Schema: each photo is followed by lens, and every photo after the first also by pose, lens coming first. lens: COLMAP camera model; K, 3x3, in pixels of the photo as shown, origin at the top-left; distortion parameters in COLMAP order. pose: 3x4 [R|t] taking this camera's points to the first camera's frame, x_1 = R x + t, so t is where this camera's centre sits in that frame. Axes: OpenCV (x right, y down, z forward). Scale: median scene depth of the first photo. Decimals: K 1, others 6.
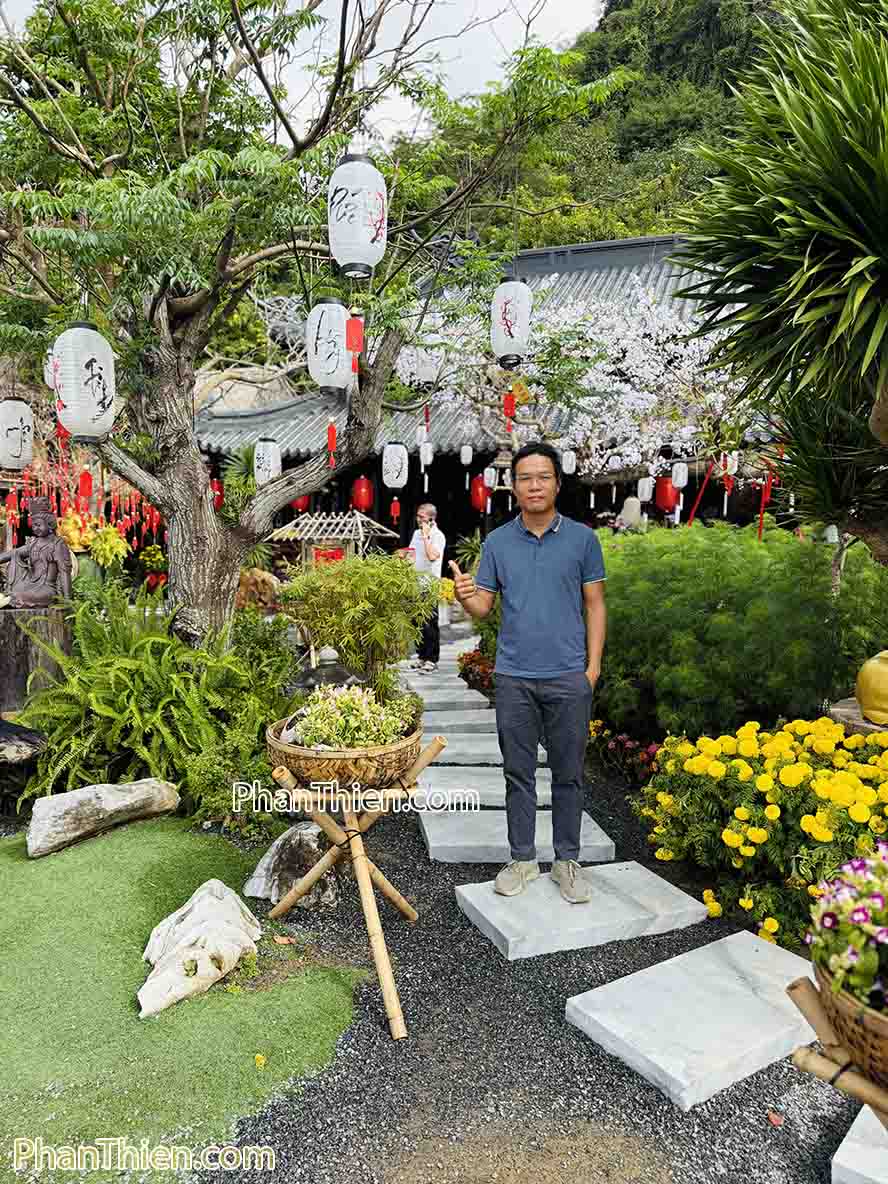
lens RADIAL K [[850.0, 0, 439.7], [0, 850.0, 611.0], [0, 0, 1]] dist [0.112431, -0.157170]
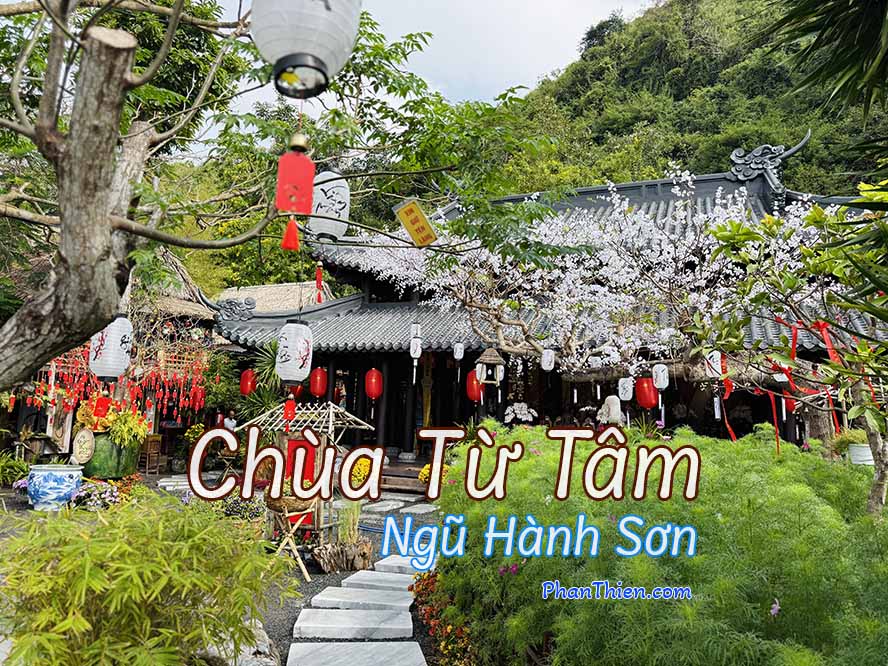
lens RADIAL K [[637.5, 0, 444.0], [0, 637.5, 333.0], [0, 0, 1]] dist [0.112431, -0.157170]
pose [[0.998946, 0.024449, -0.038852, 0.049274], [-0.032185, 0.976513, -0.213042, -0.034490], [0.032730, 0.214068, 0.976270, 0.217419]]
